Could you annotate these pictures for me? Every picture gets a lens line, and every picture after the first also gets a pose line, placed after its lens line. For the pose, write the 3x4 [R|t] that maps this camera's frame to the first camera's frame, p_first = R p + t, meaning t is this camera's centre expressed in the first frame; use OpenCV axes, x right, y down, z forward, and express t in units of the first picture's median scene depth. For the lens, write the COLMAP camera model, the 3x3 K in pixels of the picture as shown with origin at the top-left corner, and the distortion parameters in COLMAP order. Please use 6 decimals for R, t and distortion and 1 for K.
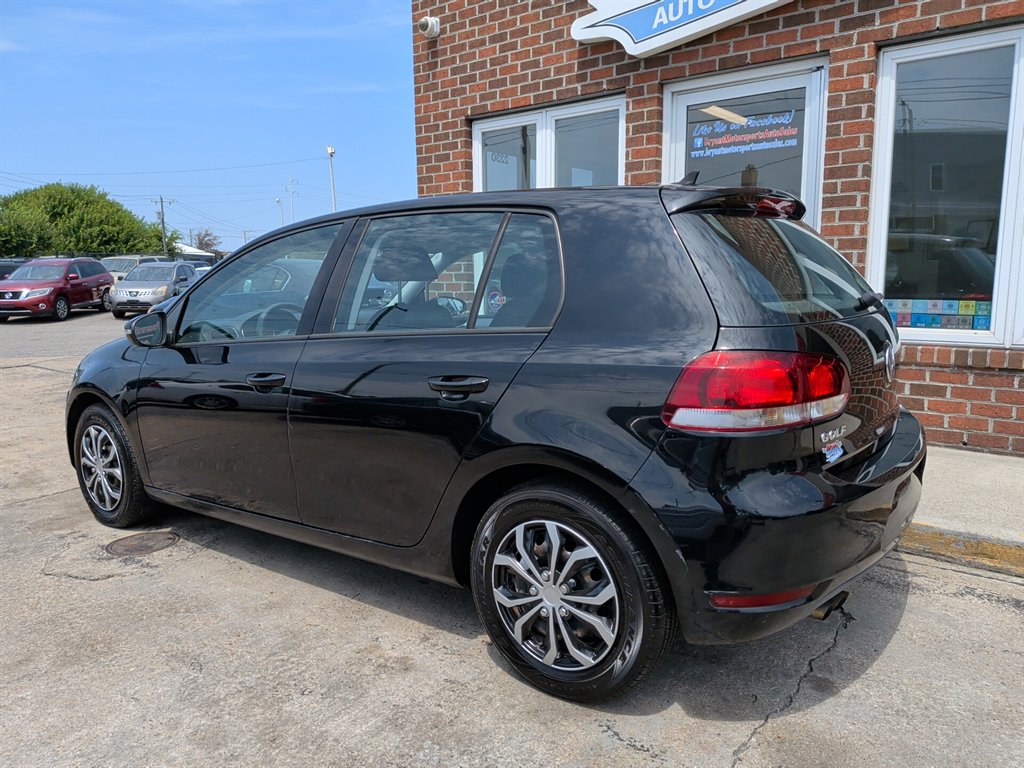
lens RADIAL K [[712.5, 0, 512.0], [0, 712.5, 384.0], [0, 0, 1]] dist [0.008662, -0.022775]
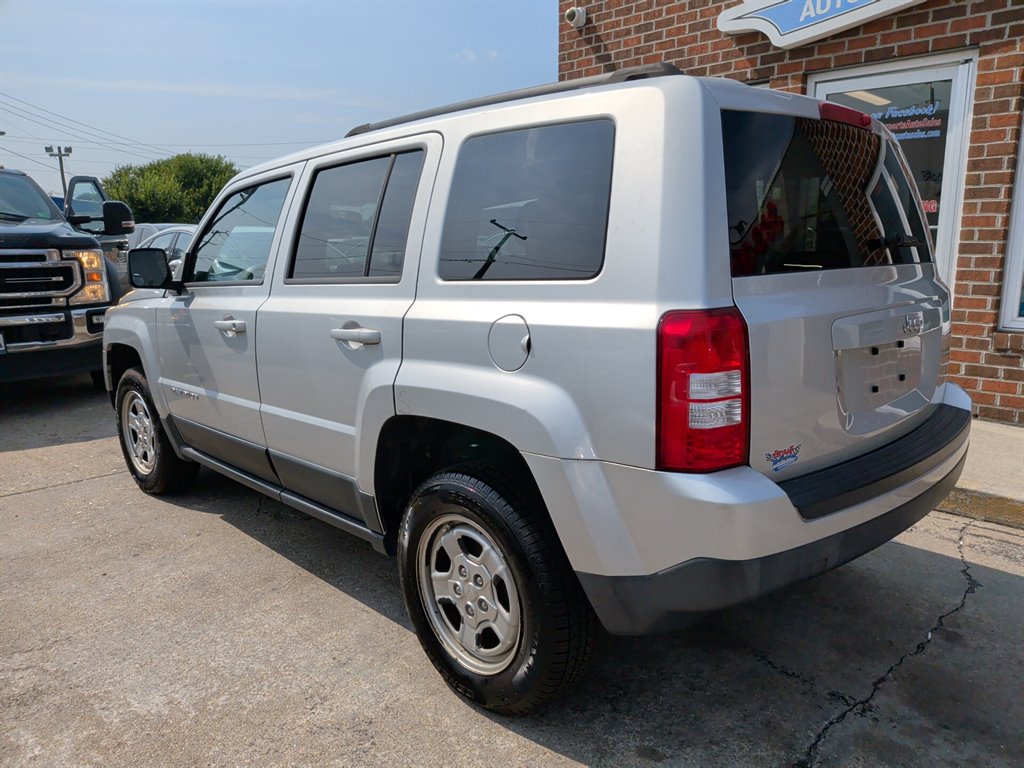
lens RADIAL K [[722.1, 0, 544.2], [0, 722.1, 383.1], [0, 0, 1]] dist [-0.036198, 0.033632]
pose [[0.994726, 0.029032, -0.098378, -0.055330], [-0.025237, 0.998897, 0.039595, -0.005294], [0.099419, -0.036903, 0.994361, -0.092426]]
